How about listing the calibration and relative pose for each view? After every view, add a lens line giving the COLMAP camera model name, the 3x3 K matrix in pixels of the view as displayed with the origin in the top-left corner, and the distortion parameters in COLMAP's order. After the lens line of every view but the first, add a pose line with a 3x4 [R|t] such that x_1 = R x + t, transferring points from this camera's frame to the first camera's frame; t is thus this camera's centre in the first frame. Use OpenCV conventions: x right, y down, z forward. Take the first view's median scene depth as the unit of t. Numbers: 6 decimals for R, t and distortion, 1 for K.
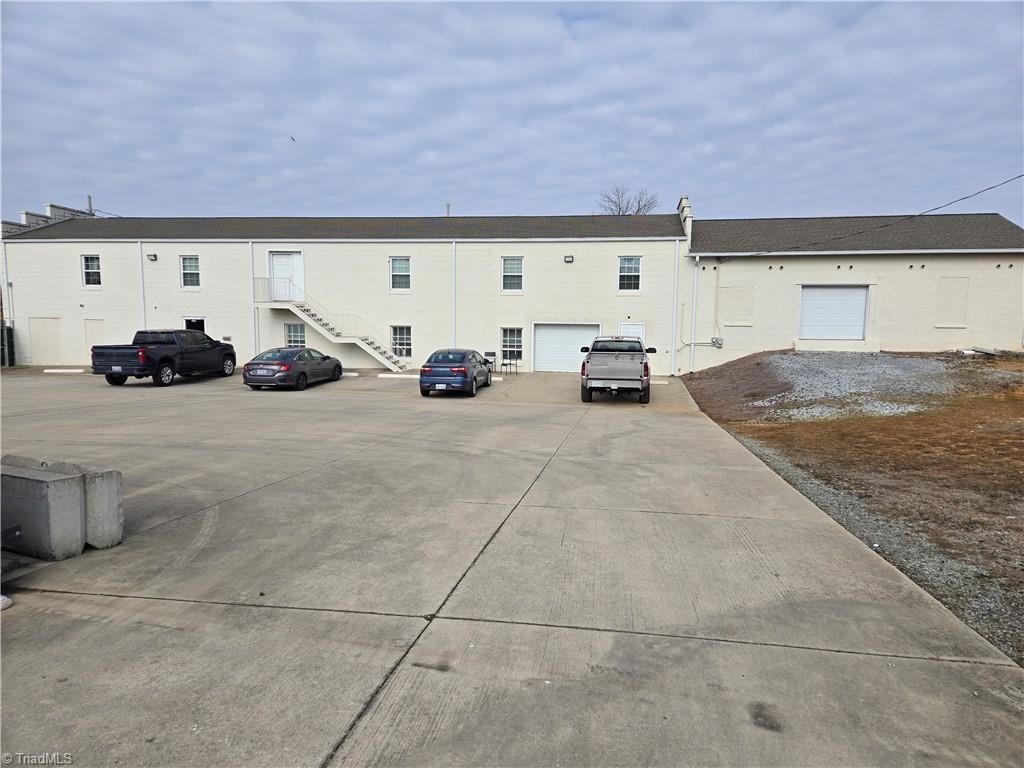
lens RADIAL K [[678.9, 0, 510.7], [0, 678.9, 388.0], [0, 0, 1]] dist [0.047980, -0.029607]
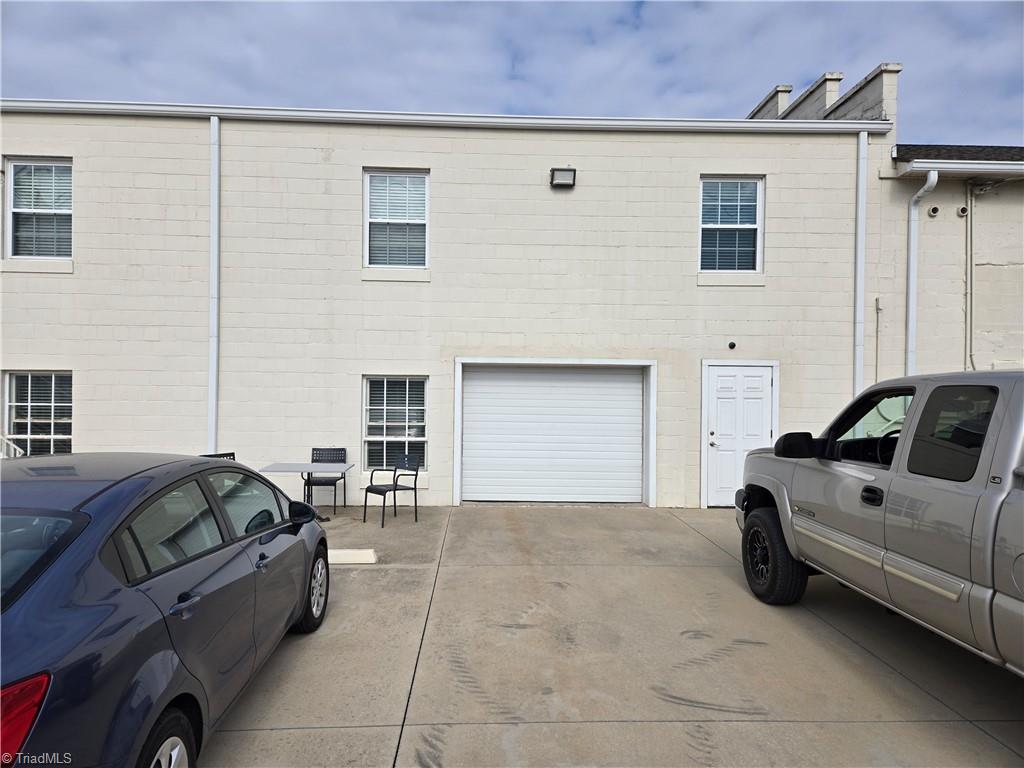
lens RADIAL K [[678.9, 0, 509.3], [0, 678.9, 393.8], [0, 0, 1]] dist [0.047980, -0.029607]
pose [[0.972347, -0.001742, 0.233532, -0.022919], [0.025726, 0.994685, -0.099698, -0.044603], [-0.232117, 0.102949, 0.967224, 0.663427]]
